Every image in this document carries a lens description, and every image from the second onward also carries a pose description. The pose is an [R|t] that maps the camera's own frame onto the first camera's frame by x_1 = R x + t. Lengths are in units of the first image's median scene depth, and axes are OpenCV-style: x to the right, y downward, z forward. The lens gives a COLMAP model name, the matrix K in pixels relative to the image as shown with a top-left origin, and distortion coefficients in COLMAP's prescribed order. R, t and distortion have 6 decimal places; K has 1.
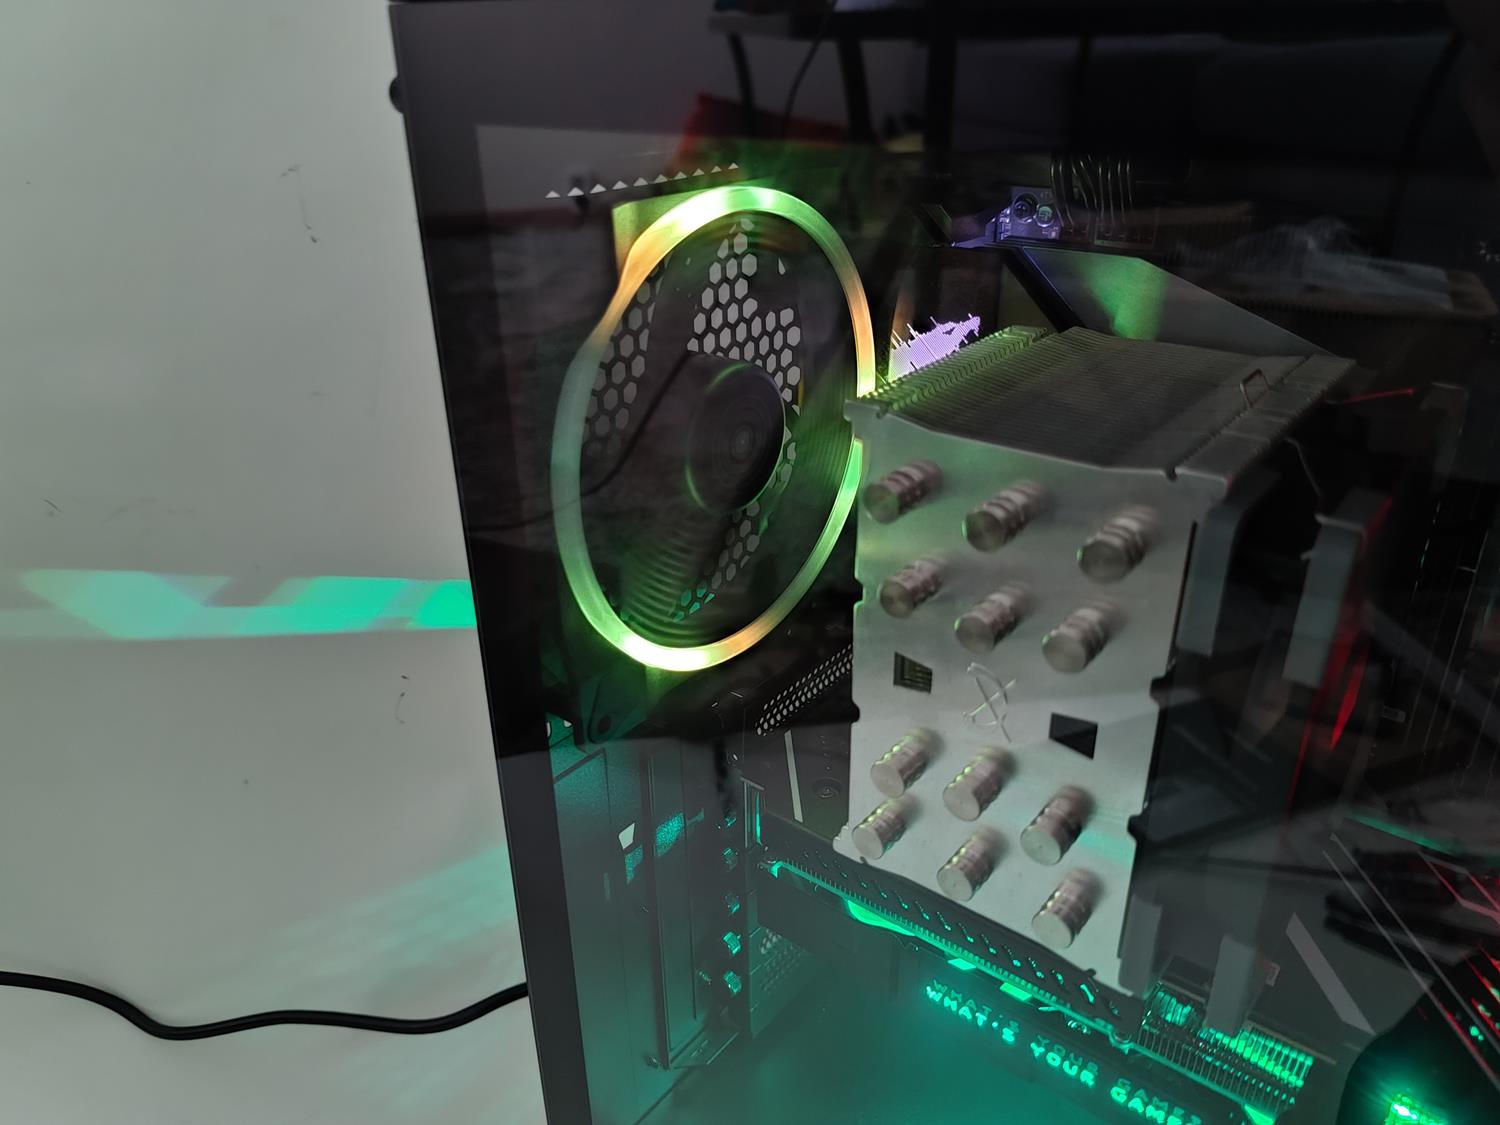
lens RADIAL K [[1130.2, 0, 746.4], [0, 1130.2, 573.0], [0, 0, 1]] dist [0.043820, -0.047201]
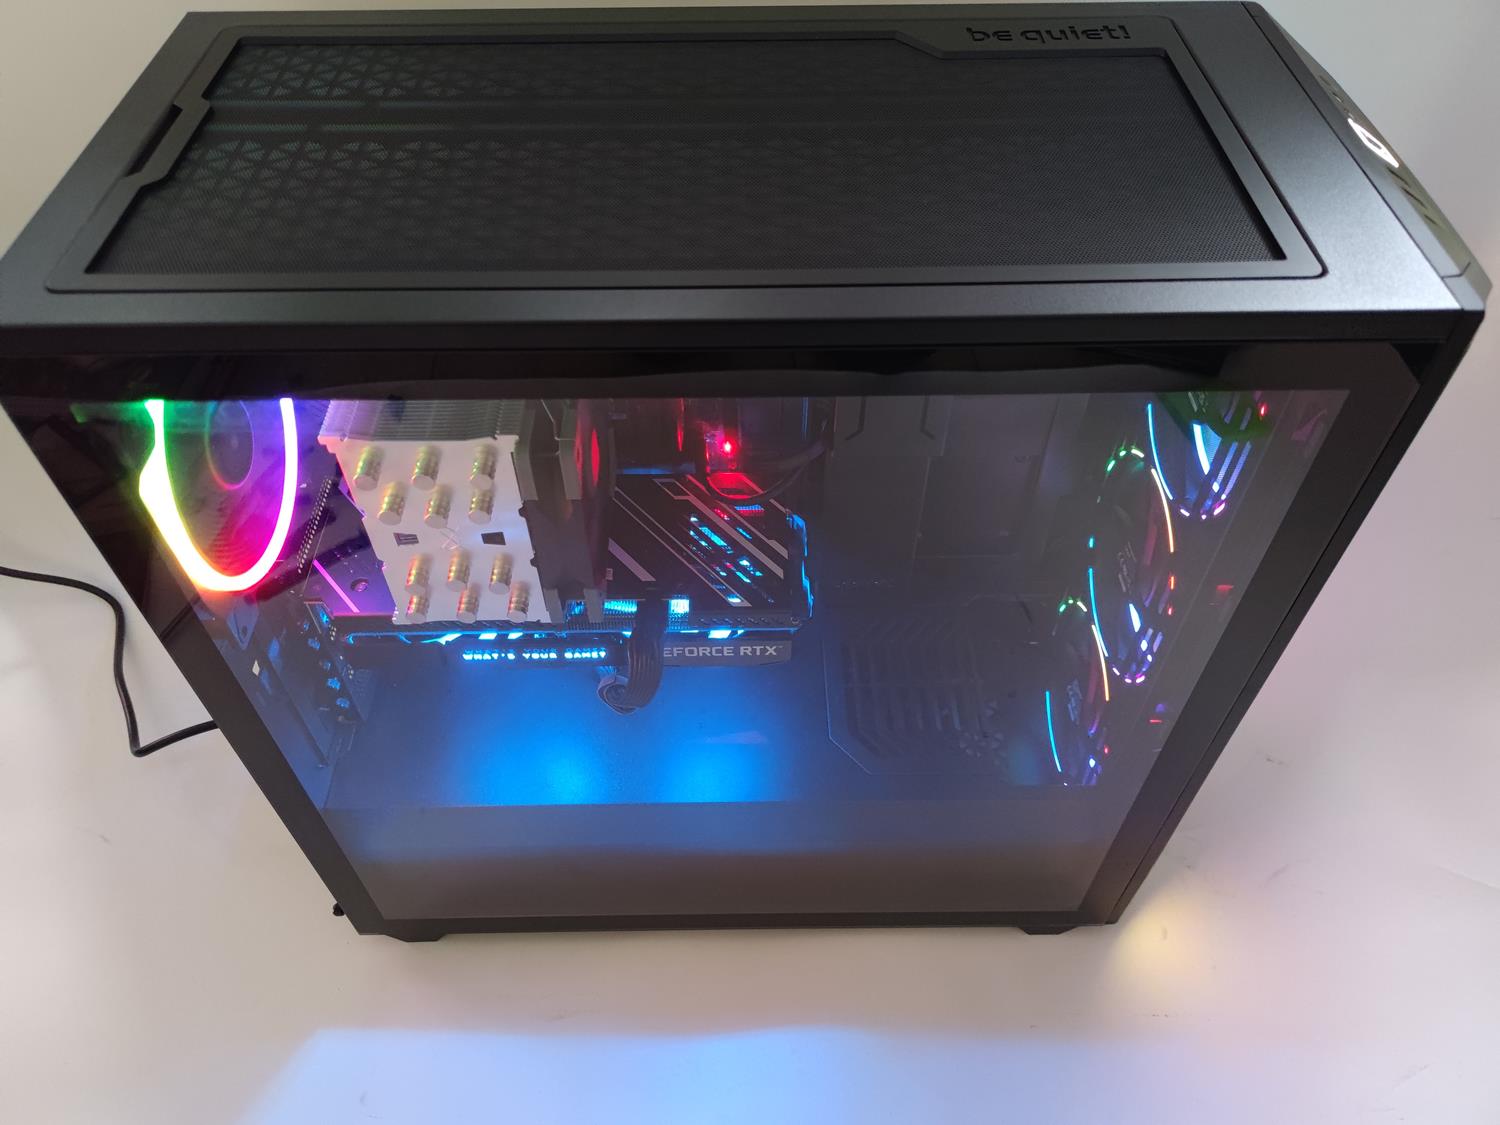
lens RADIAL K [[1130.2, 0, 761.7], [0, 1130.2, 556.5], [0, 0, 1]] dist [0.043820, -0.047201]
pose [[0.773463, -0.467870, 0.427614, -0.189400], [0.271755, 0.854268, 0.443142, -0.485451], [-0.572630, -0.226548, 0.787891, -0.744983]]
